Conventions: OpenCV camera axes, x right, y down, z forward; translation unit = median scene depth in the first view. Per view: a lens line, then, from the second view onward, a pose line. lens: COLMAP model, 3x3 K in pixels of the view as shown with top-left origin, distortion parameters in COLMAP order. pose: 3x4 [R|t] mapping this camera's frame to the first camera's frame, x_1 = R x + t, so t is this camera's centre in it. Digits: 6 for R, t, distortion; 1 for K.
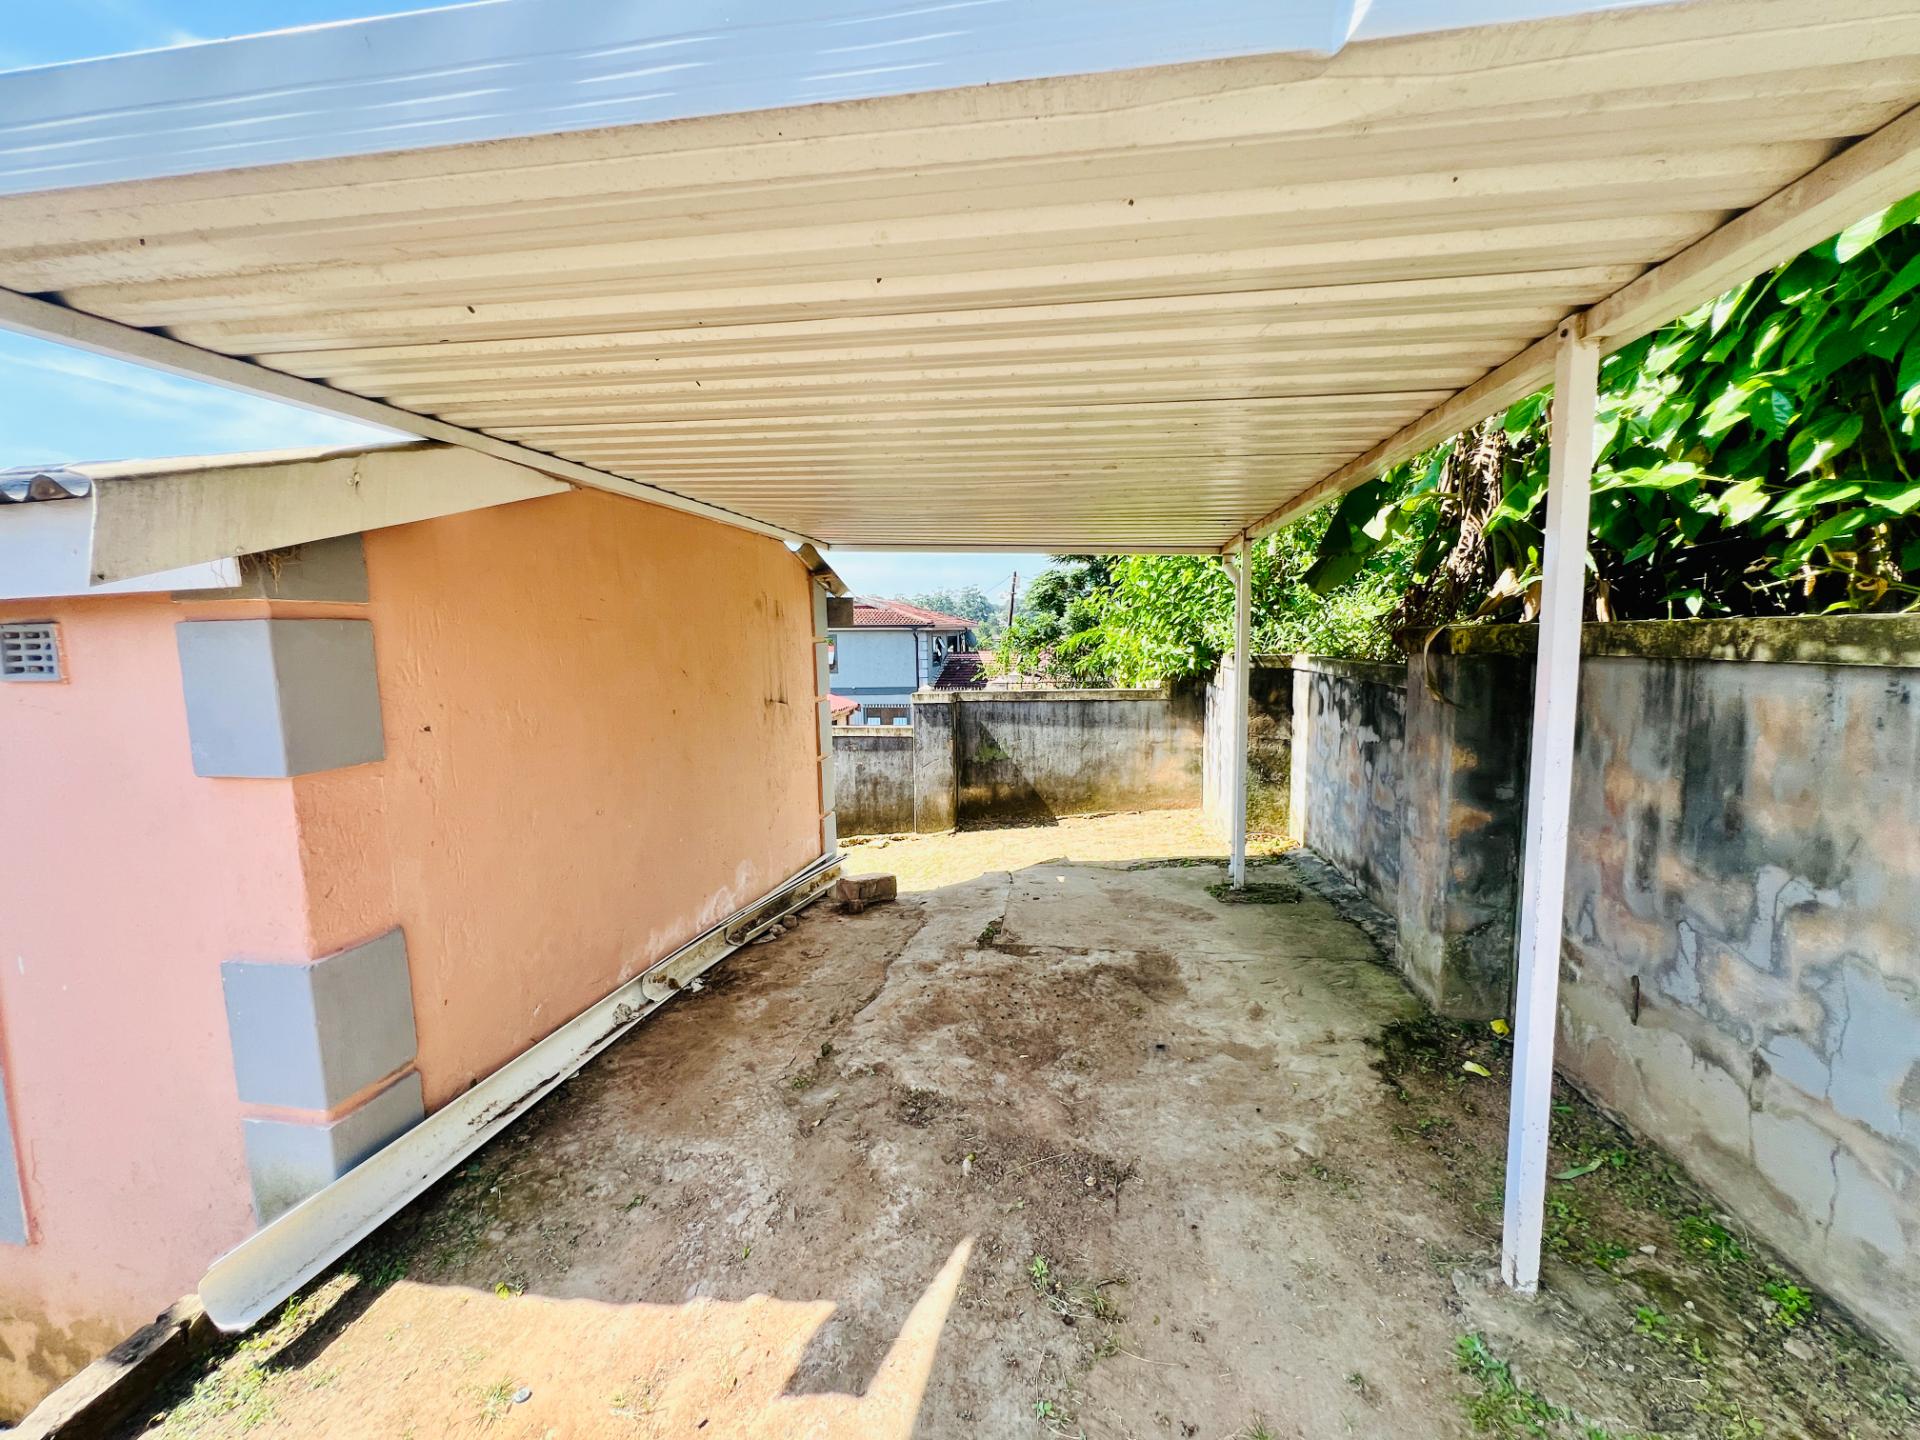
lens RADIAL K [[764.2, 0, 962.7], [0, 764.2, 716.5], [0, 0, 1]] dist [-0.002702, -0.000469]
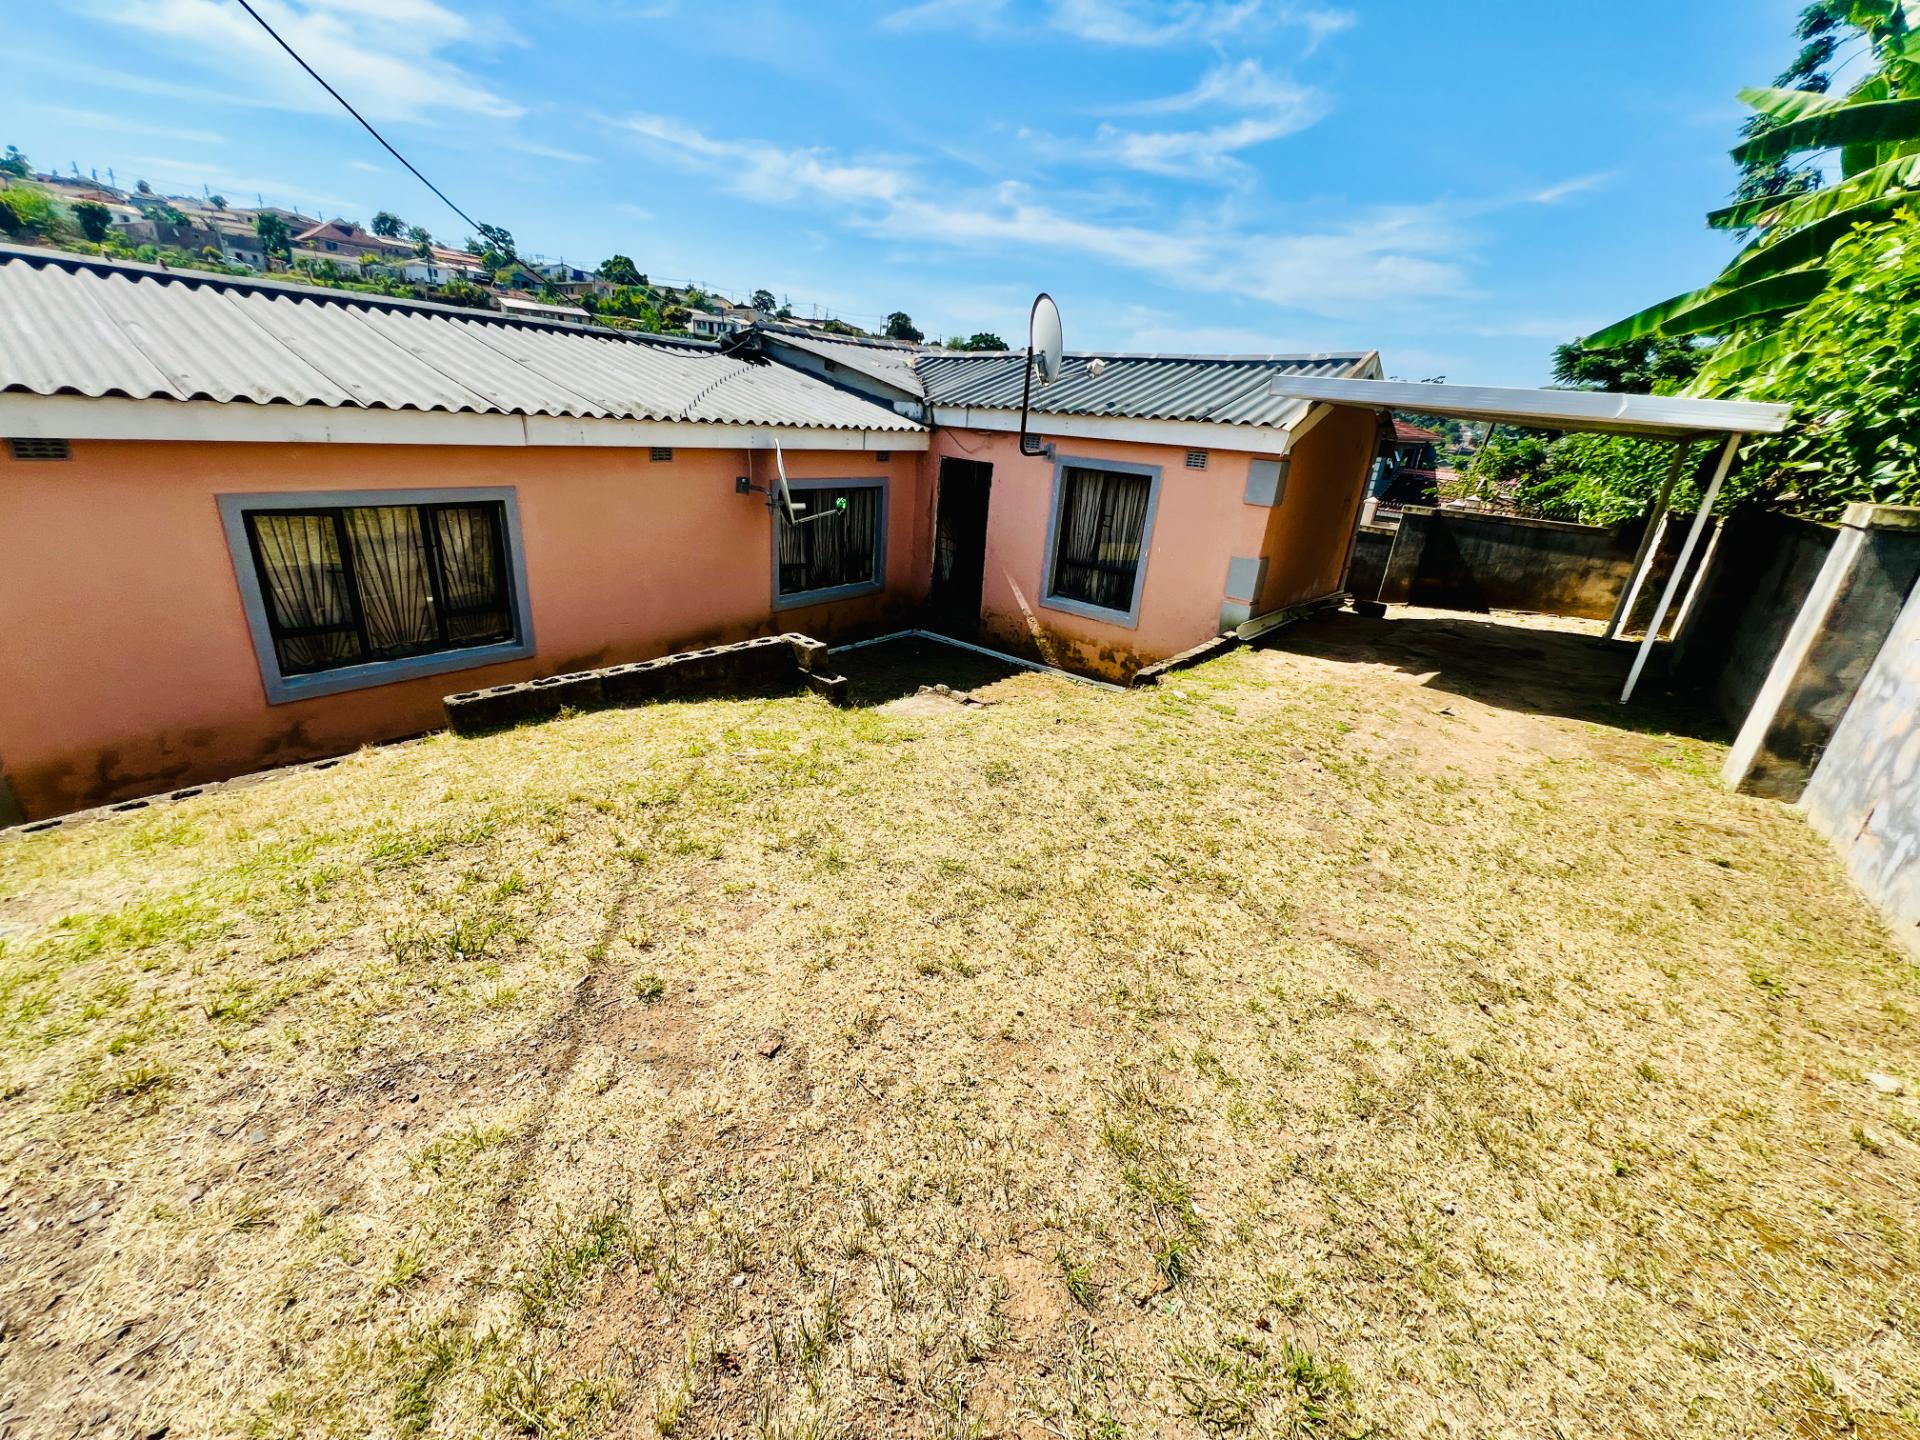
lens RADIAL K [[768.4, 0, 958.0], [0, 768.4, 716.3], [0, 0, 1]] dist [-0.002906, 0.000869]
pose [[0.873841, 0.259043, -0.411458, -0.419604], [-0.138835, 0.943961, 0.299438, 0.107517], [0.465968, -0.204536, 0.860836, -2.899132]]
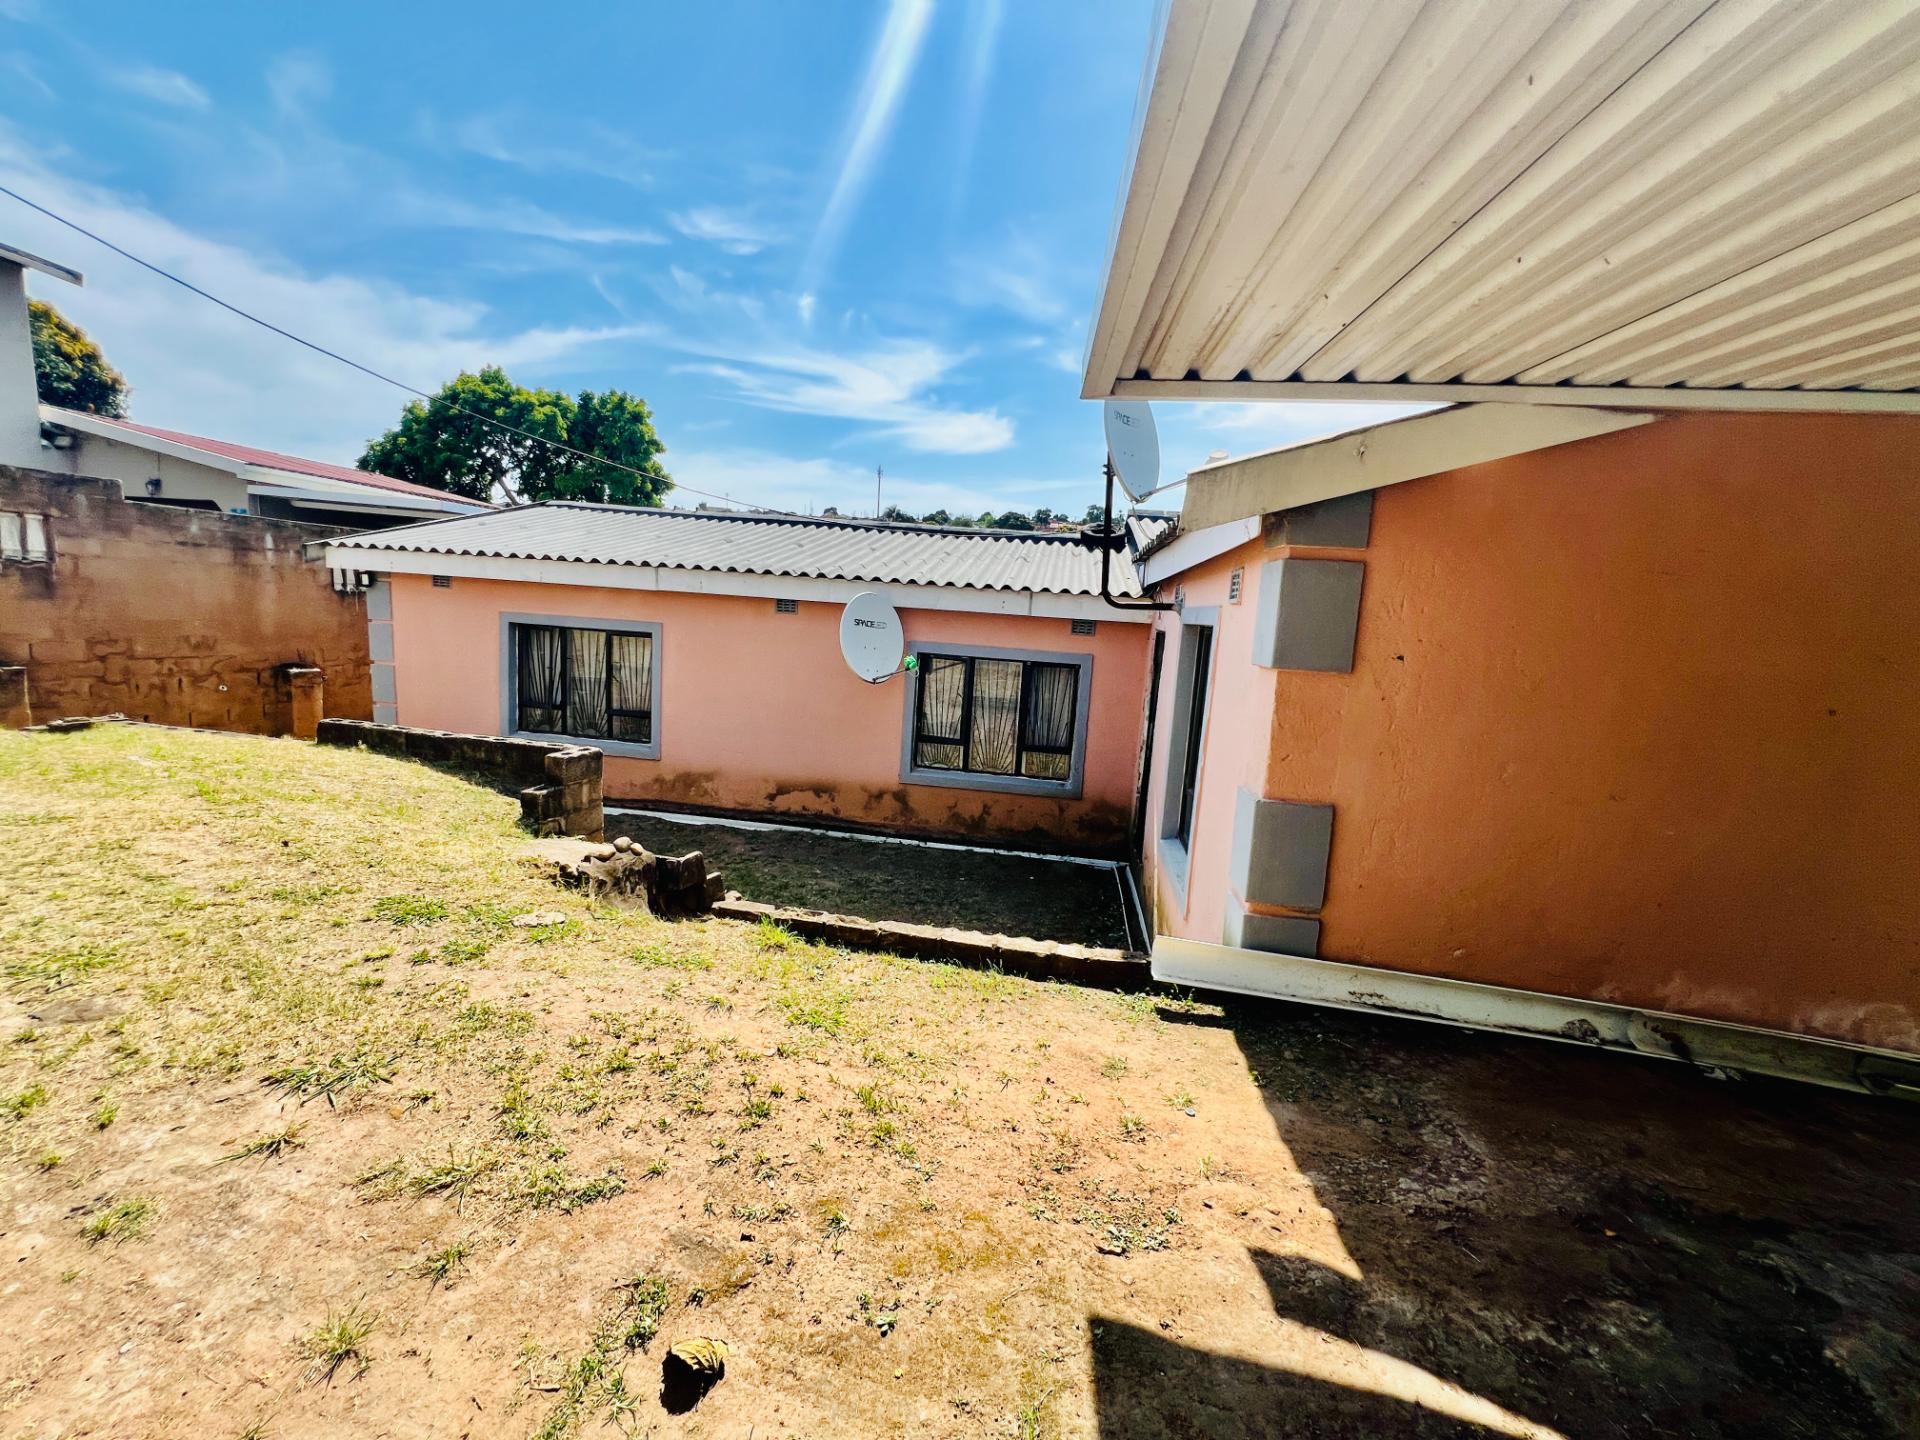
lens RADIAL K [[768.4, 0, 958.0], [0, 768.4, 716.3], [0, 0, 1]] dist [-0.002906, 0.000869]
pose [[0.049176, 0.160464, -0.985816, 0.470405], [-0.164415, 0.974846, 0.150477, 0.040194], [0.985165, 0.154683, 0.074321, 0.269441]]
